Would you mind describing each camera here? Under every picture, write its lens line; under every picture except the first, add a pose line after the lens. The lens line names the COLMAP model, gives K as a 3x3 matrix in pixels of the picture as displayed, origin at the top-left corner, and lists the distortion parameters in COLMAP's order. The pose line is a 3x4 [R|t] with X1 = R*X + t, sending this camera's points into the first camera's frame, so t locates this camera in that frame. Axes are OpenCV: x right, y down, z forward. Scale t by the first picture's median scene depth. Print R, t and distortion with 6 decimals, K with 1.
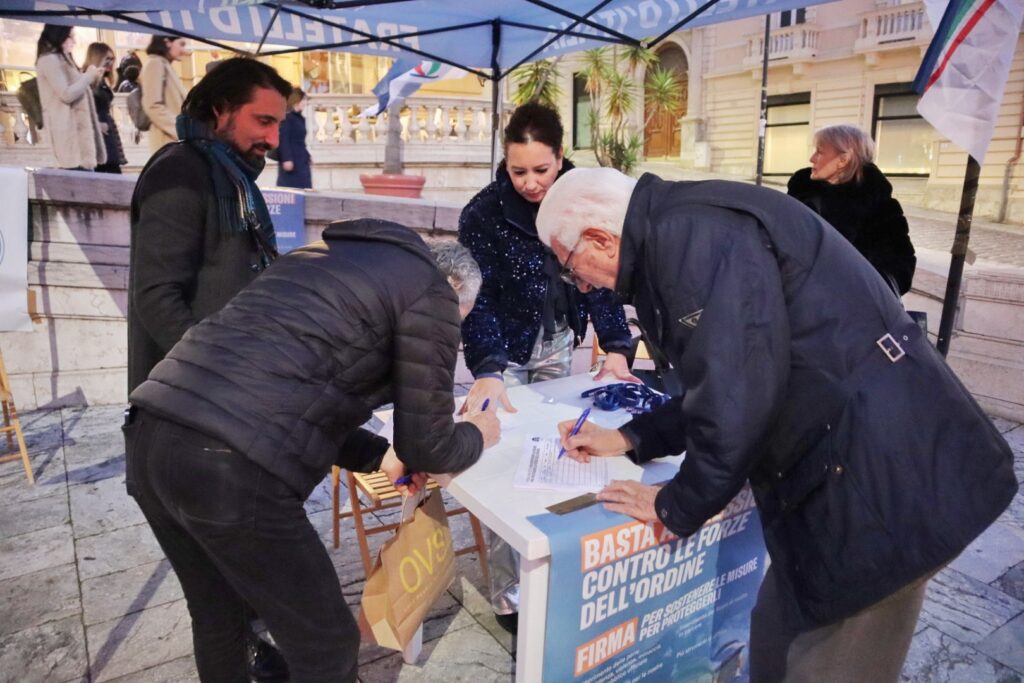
lens RADIAL K [[688.3, 0, 512.0], [0, 688.3, 341.5], [0, 0, 1]] dist [-0.056189, 0.000749]
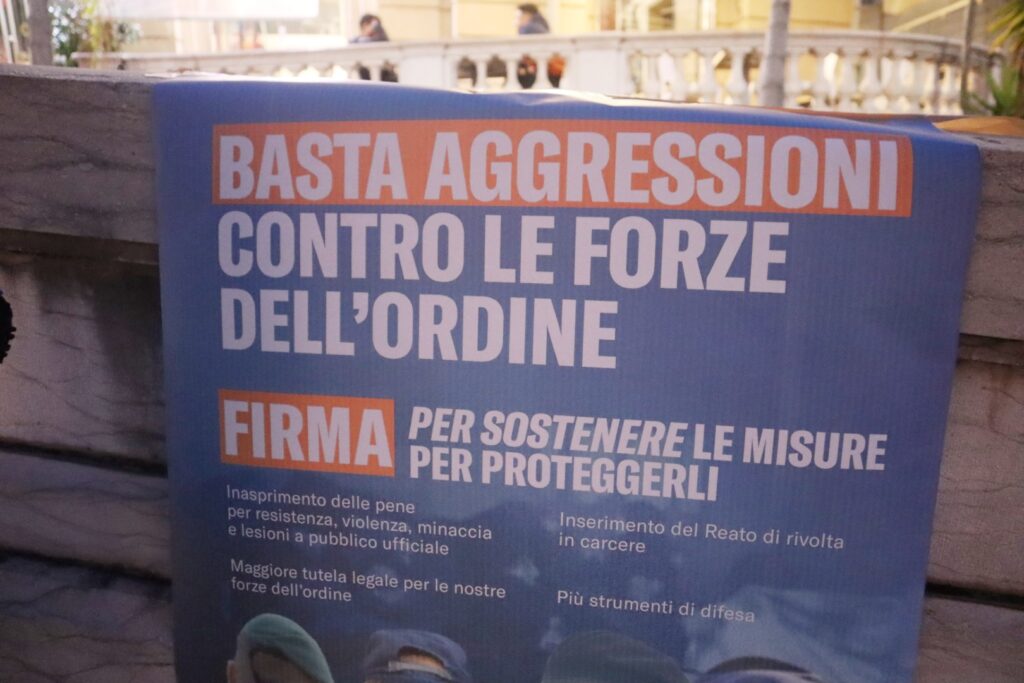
lens RADIAL K [[757.0, 0, 512.0], [0, 757.0, 414.2], [0, 0, 1]] dist [-0.138471, 0.000882]
pose [[0.721619, 0.107041, -0.683965, 0.586107], [-0.186099, 0.981602, -0.042724, 0.437286], [0.666808, 0.158116, 0.728262, 0.737583]]
